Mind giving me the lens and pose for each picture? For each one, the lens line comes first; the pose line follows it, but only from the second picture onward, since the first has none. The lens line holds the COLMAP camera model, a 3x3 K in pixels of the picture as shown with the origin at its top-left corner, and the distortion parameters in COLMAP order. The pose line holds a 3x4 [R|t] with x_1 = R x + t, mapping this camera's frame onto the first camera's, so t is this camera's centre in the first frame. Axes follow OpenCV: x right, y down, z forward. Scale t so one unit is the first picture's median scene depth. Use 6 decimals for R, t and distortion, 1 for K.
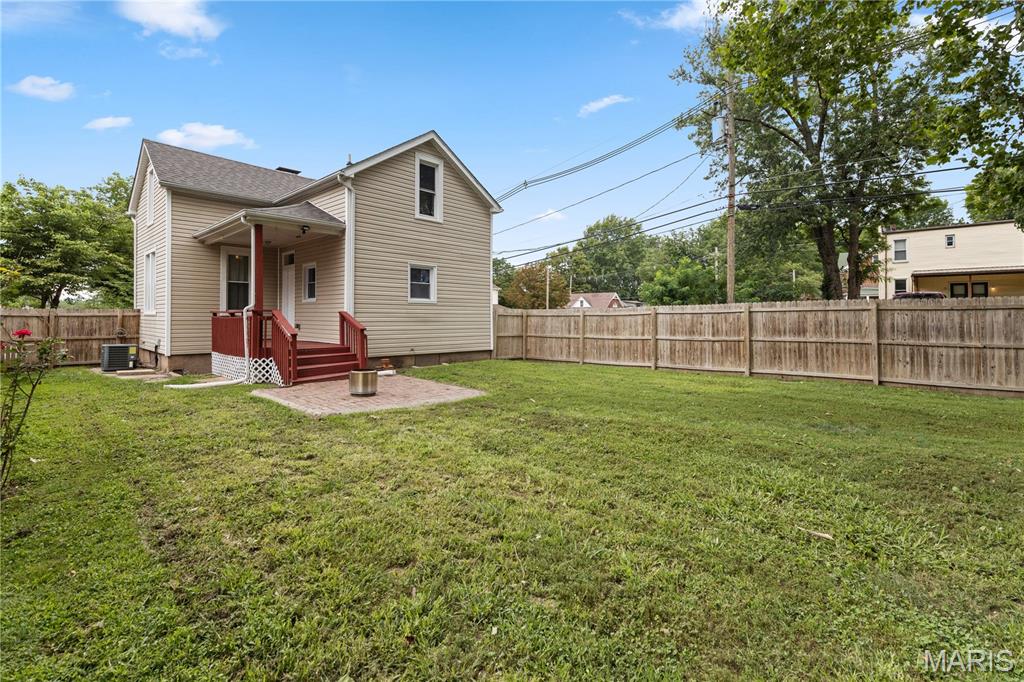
lens RADIAL K [[475.5, 0, 518.4], [0, 475.5, 319.7], [0, 0, 1]] dist [-0.000431, 0.000218]
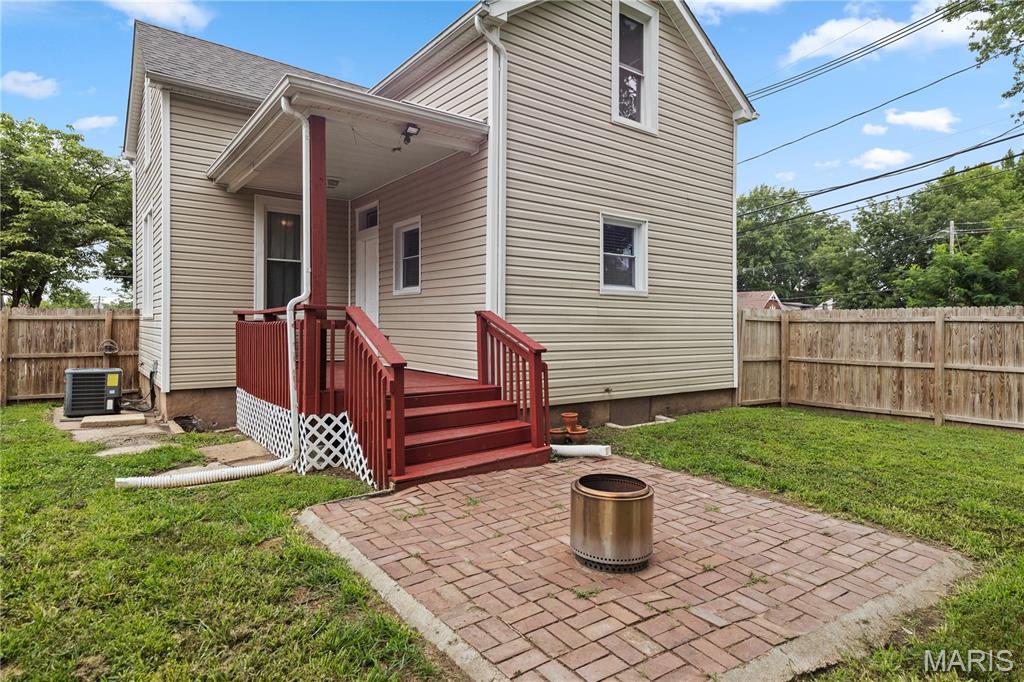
lens RADIAL K [[581.5, 0, 512.0], [0, 581.5, 341.0], [0, 0, 1]] dist [0.003127, -0.001619]
pose [[0.984549, 0.009239, -0.174866, -0.210367], [-0.005116, 0.999699, 0.024012, -0.001556], [0.175035, -0.022747, 0.984299, 0.382678]]
